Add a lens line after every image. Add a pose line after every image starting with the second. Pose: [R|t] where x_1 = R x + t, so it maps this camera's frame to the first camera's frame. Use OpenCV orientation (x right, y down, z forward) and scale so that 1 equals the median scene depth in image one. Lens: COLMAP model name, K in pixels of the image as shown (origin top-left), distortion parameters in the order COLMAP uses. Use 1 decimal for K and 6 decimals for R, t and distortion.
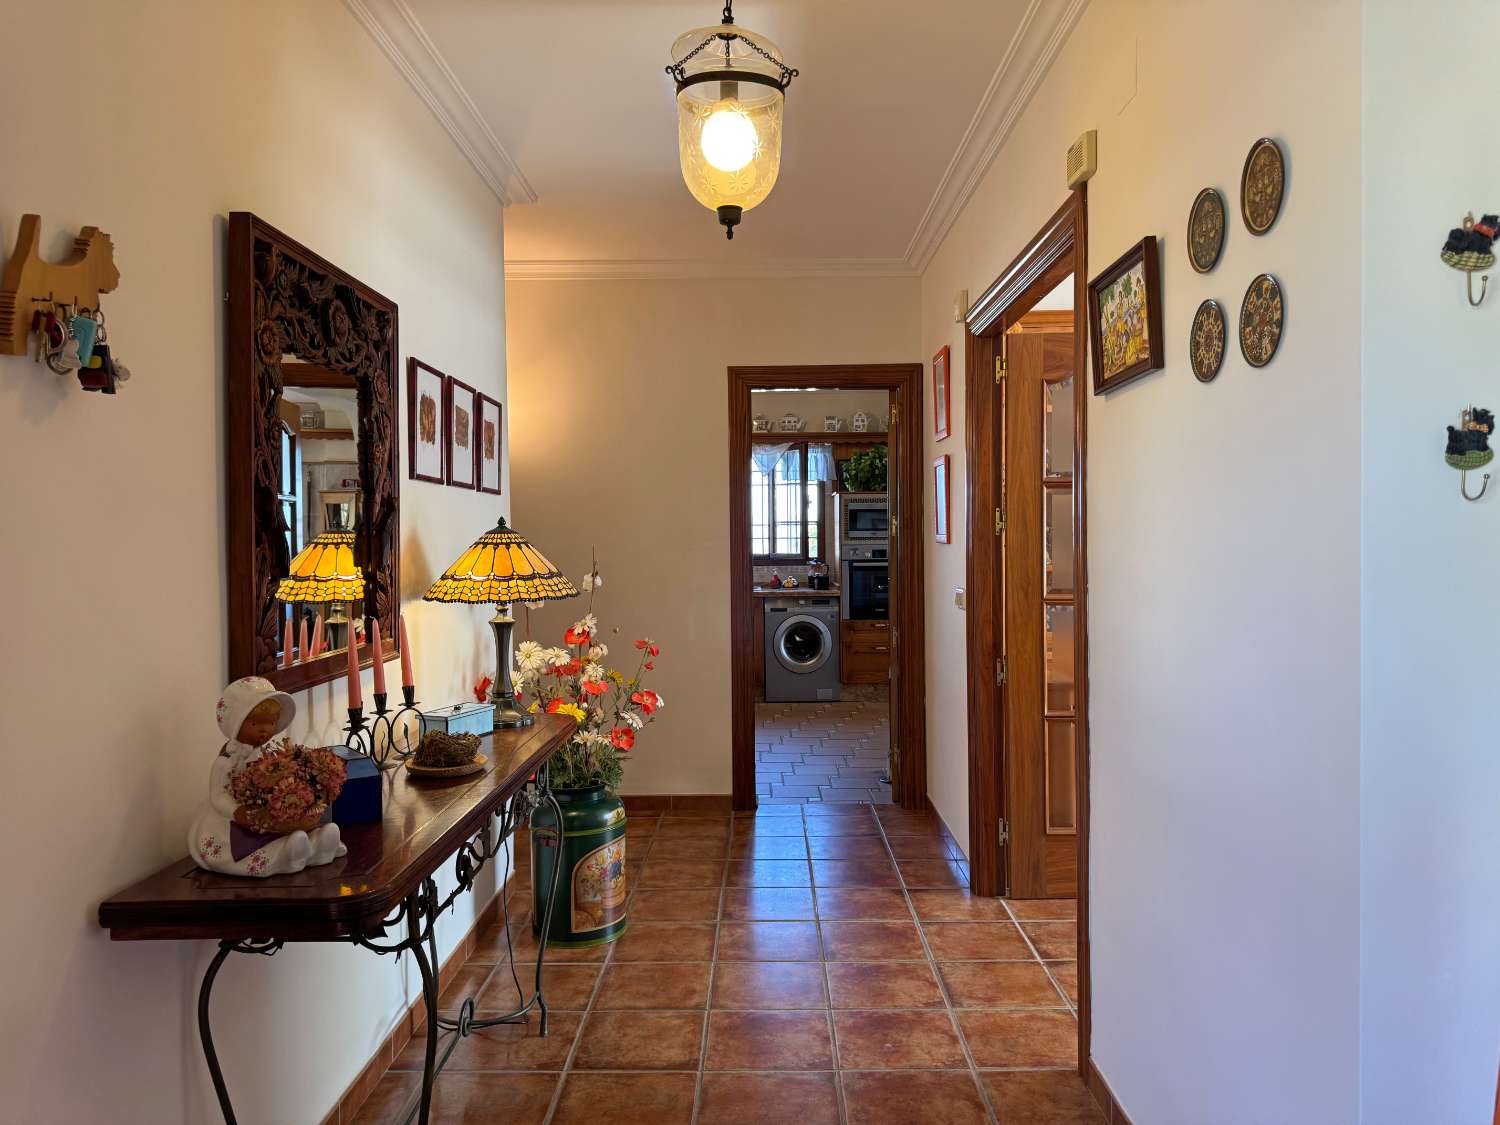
lens RADIAL K [[1073.2, 0, 747.9], [0, 1073.2, 524.5], [0, 0, 1]] dist [0.040990, -0.063656]
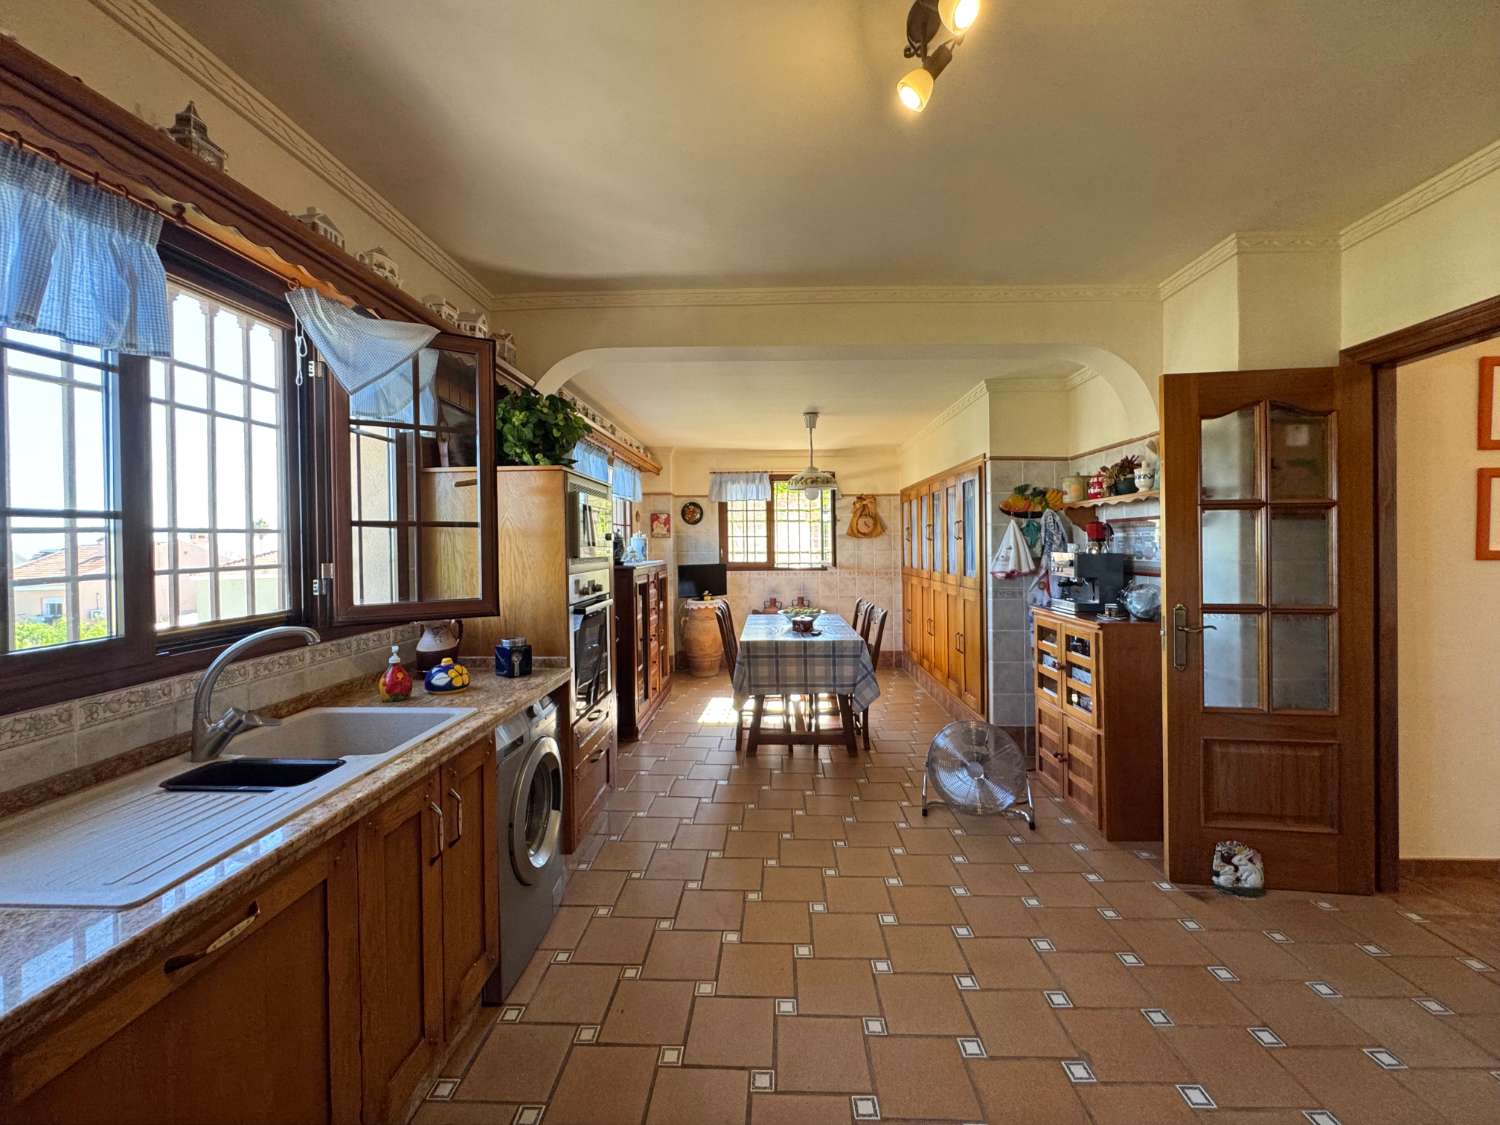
lens RADIAL K [[613.1, 0, 772.6], [0, 613.1, 549.0], [0, 0, 1]] dist [-0.001099, 0.000119]
pose [[0.004447, 0.002645, 0.999987, -0.194763], [-0.005393, 0.999982, -0.002621, 0.007175], [-0.999976, -0.005382, 0.004461, 0.902714]]
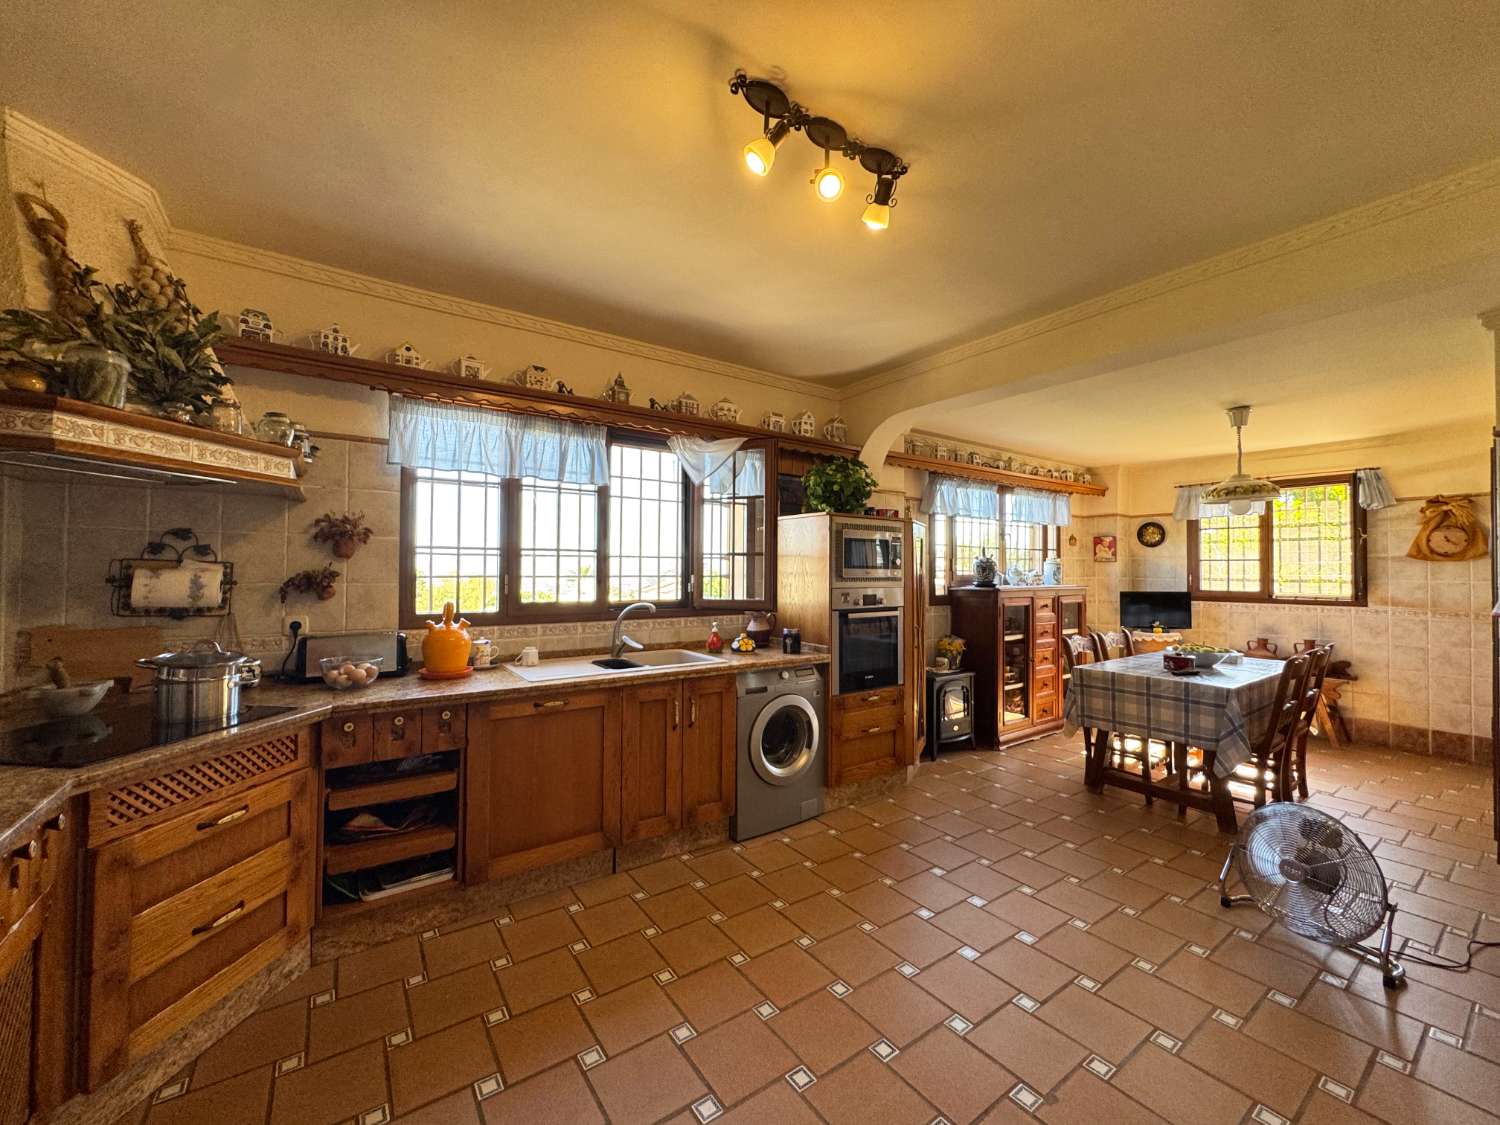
lens RADIAL K [[604.3, 0, 752.0], [0, 604.3, 555.3], [0, 0, 1]] dist [-0.001753, -0.000261]
pose [[0.806218, 0.027166, 0.590995, -0.186845], [-0.017924, 0.999608, -0.021496, 0.006772], [-0.591347, 0.006738, 0.806389, 0.710791]]
